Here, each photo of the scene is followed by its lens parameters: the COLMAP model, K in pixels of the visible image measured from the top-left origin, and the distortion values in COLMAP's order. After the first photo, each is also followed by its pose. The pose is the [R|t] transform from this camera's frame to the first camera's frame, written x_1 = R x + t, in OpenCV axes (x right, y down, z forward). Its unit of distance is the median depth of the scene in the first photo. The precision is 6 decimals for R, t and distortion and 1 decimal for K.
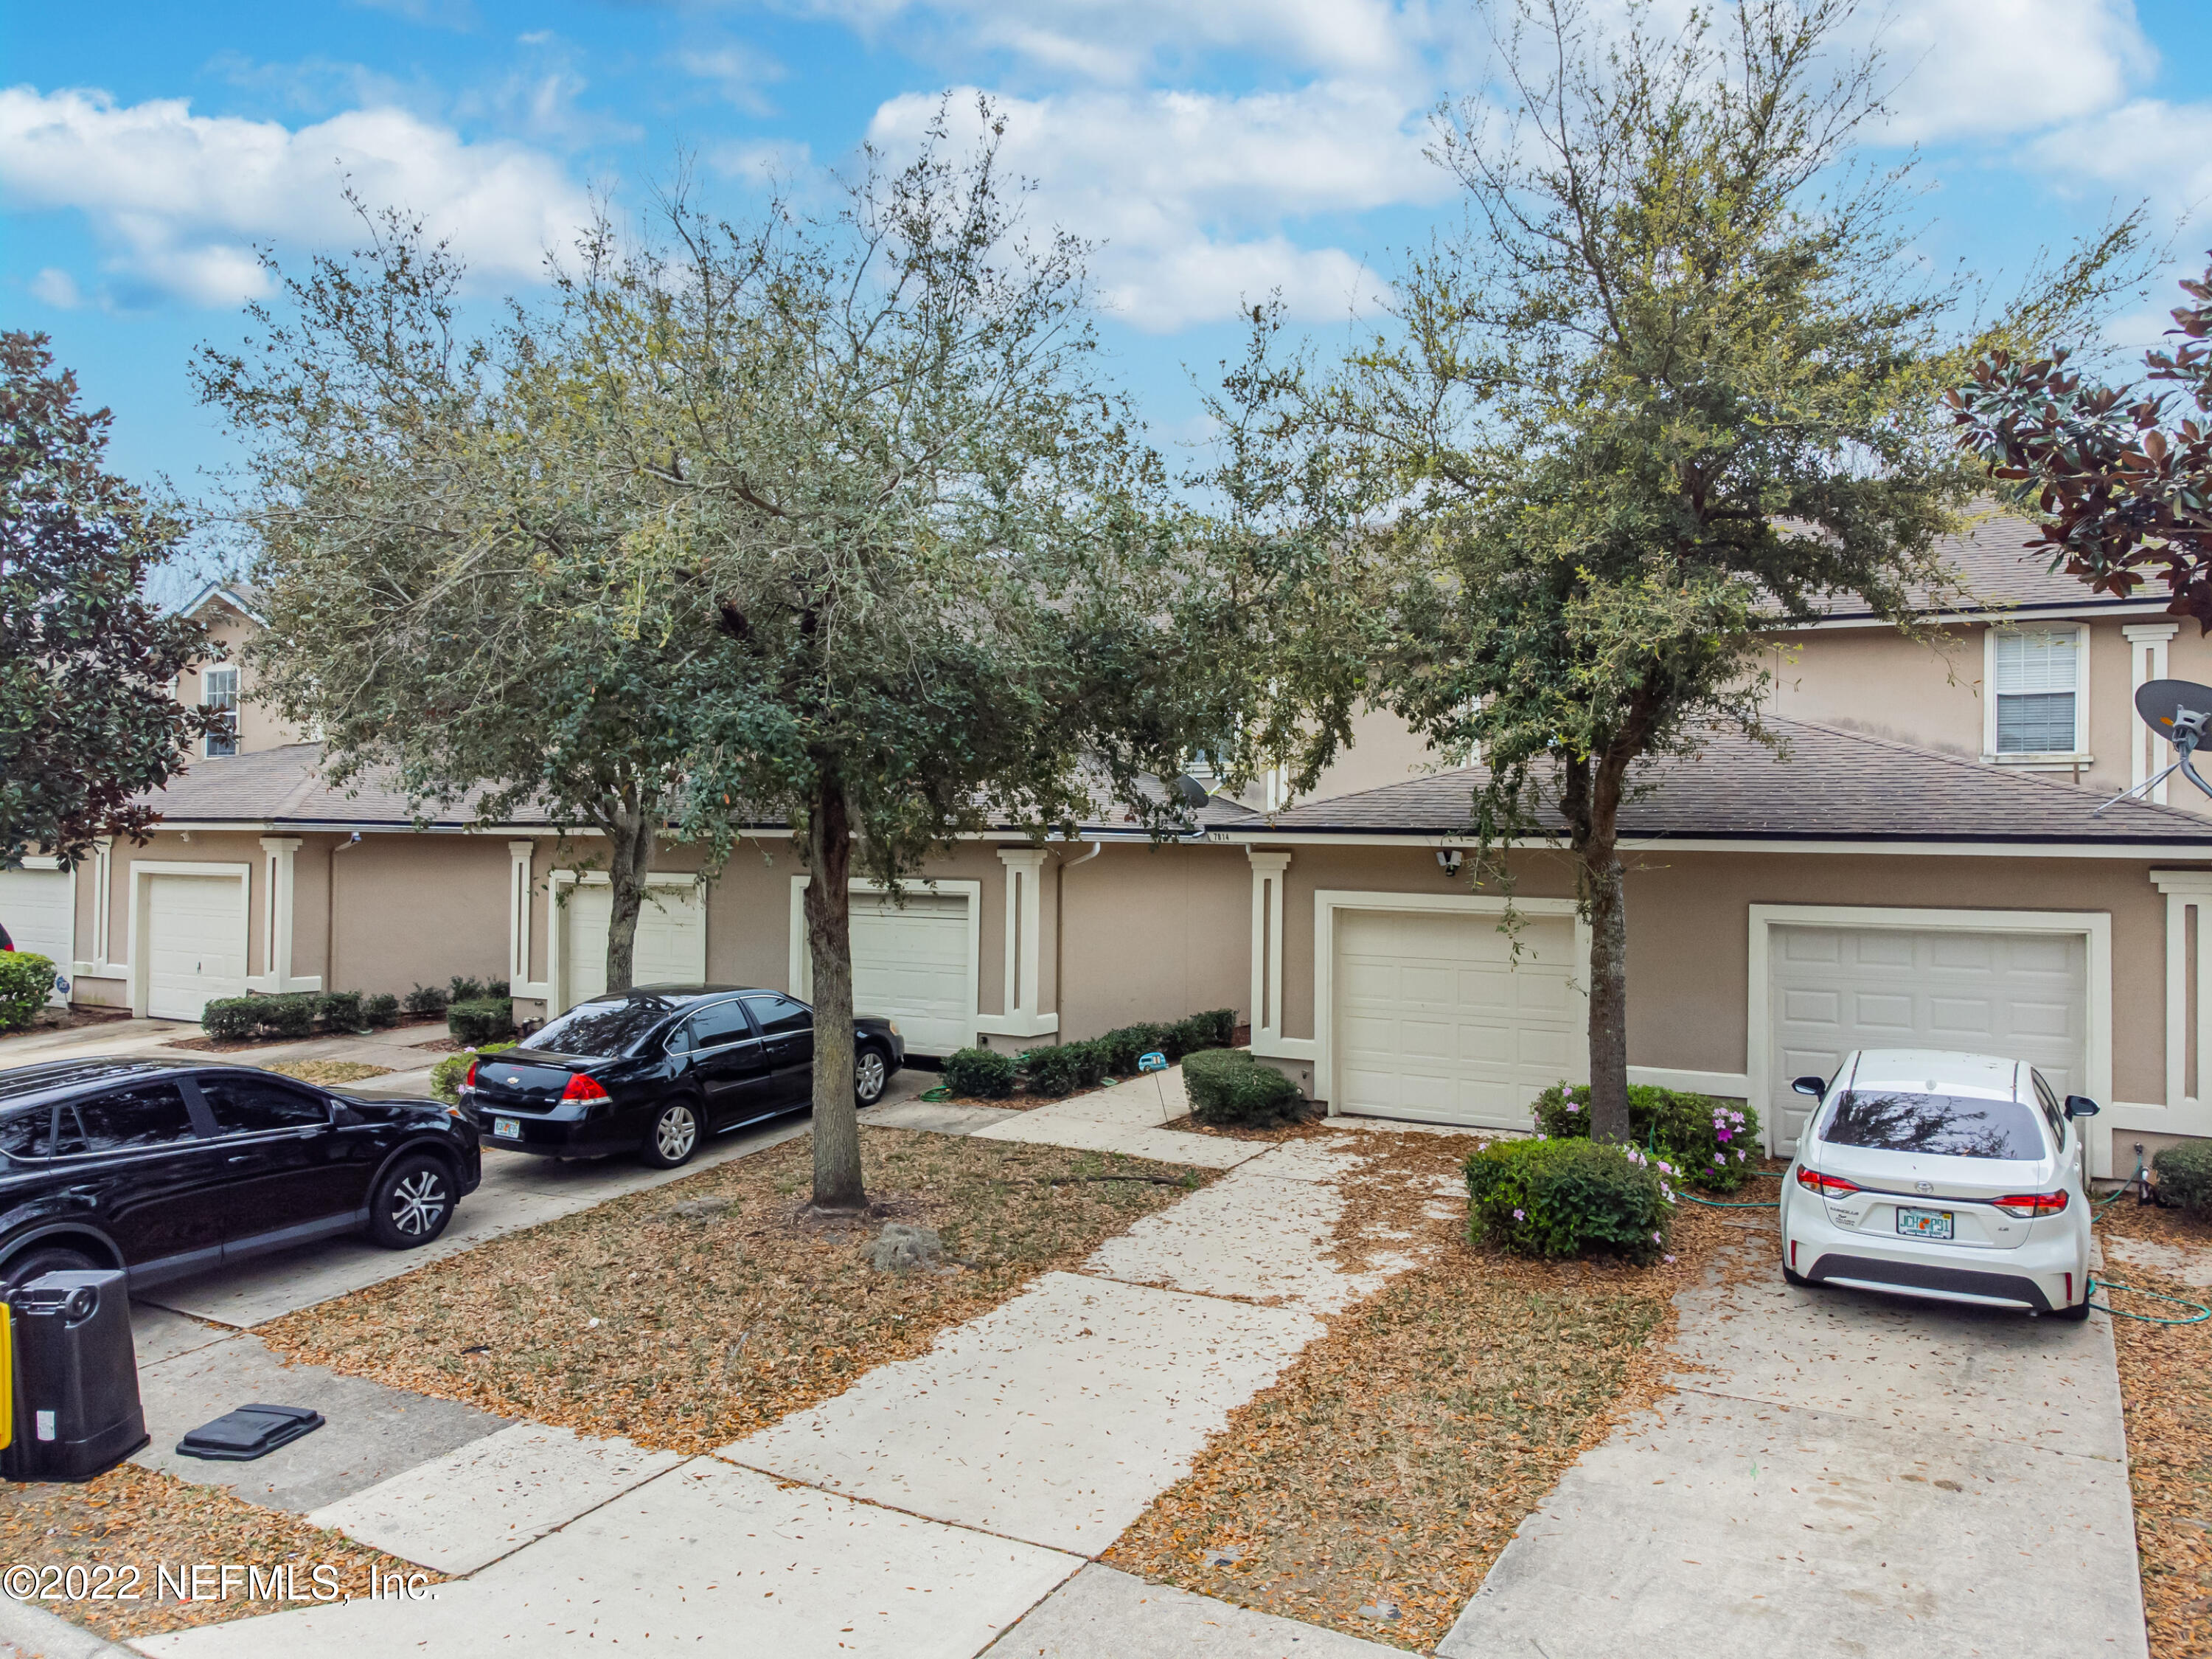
lens RADIAL K [[1666.1, 0, 1100.2], [0, 1666.1, 777.3], [0, 0, 1]] dist [0.024581, -0.007183]
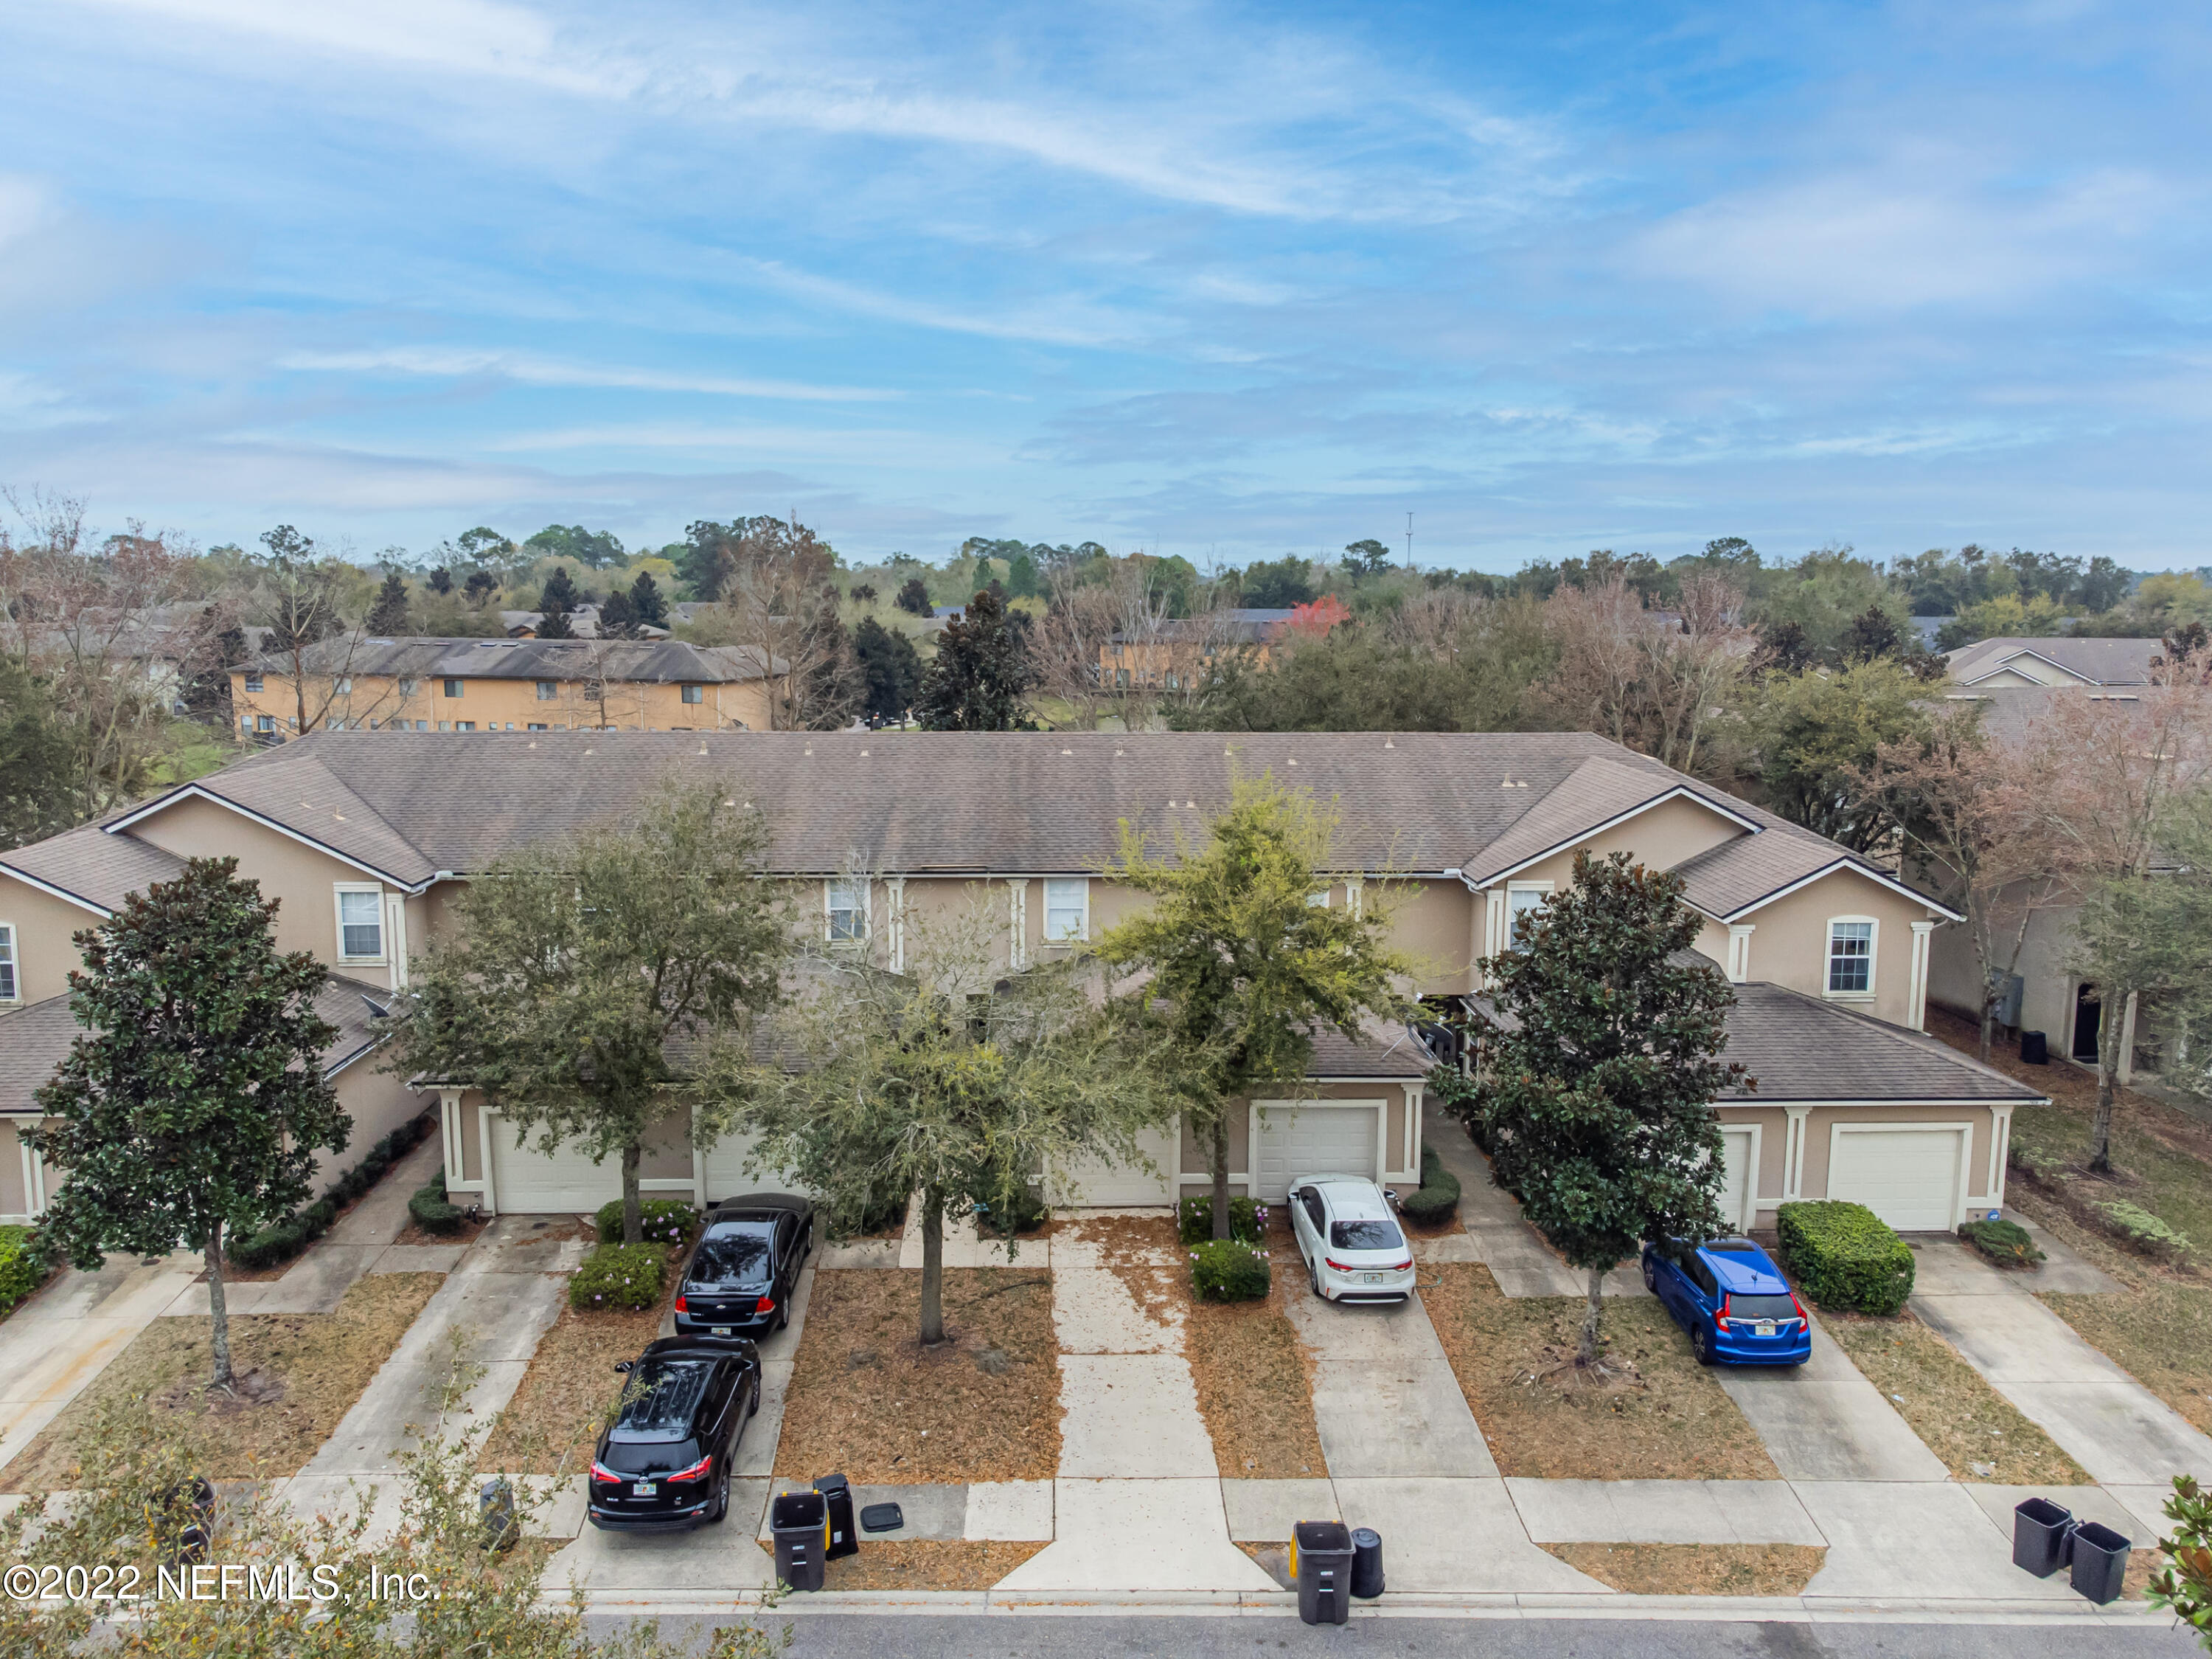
lens RADIAL K [[1666.1, 0, 1100.2], [0, 1666.1, 777.3], [0, 0, 1]] dist [0.024581, -0.007183]
pose [[0.858625, -0.066887, 0.508221, -1.235388], [-0.009276, 0.989261, 0.145868, -0.941520], [-0.512520, -0.129960, 0.848784, -1.015673]]
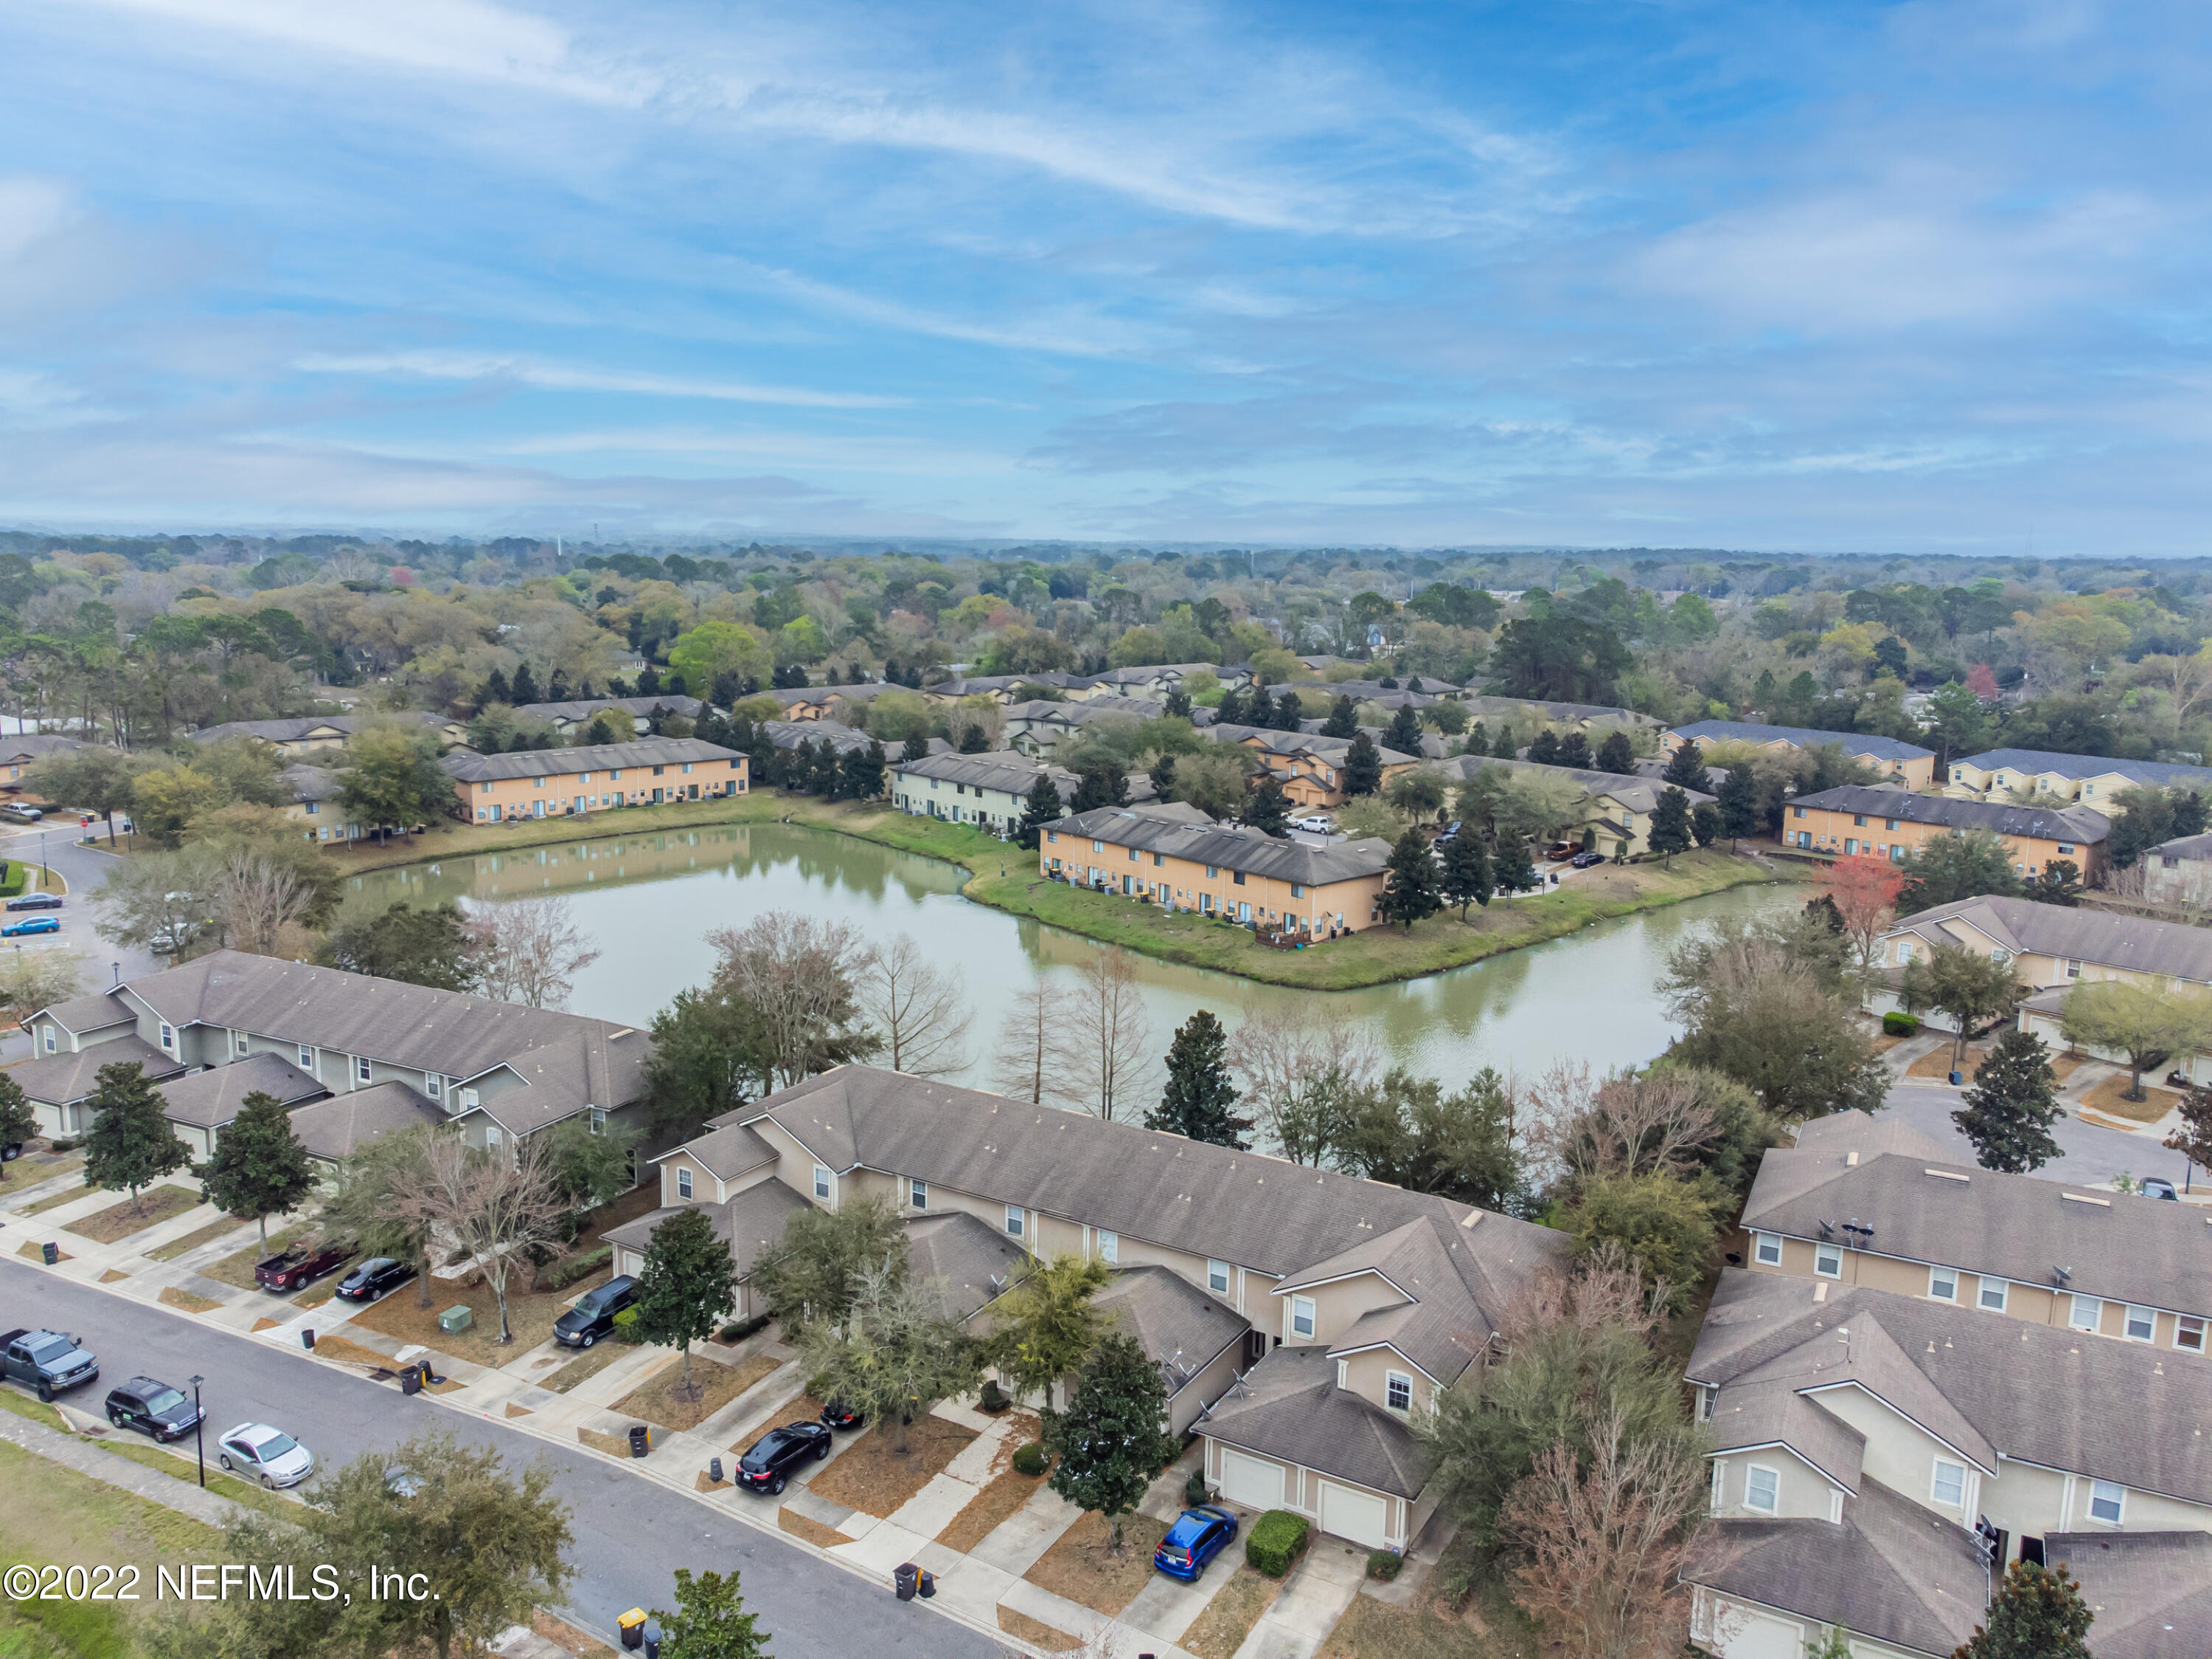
lens RADIAL K [[1591.5, 0, 1106.0], [0, 1591.5, 829.5], [0, 0, 1]] dist [0.026629, -0.005262]
pose [[0.999724, 0.015759, -0.017442, 0.671493], [-0.012107, 0.981207, 0.192577, -3.249842], [0.020149, -0.192312, 0.981127, -4.372004]]
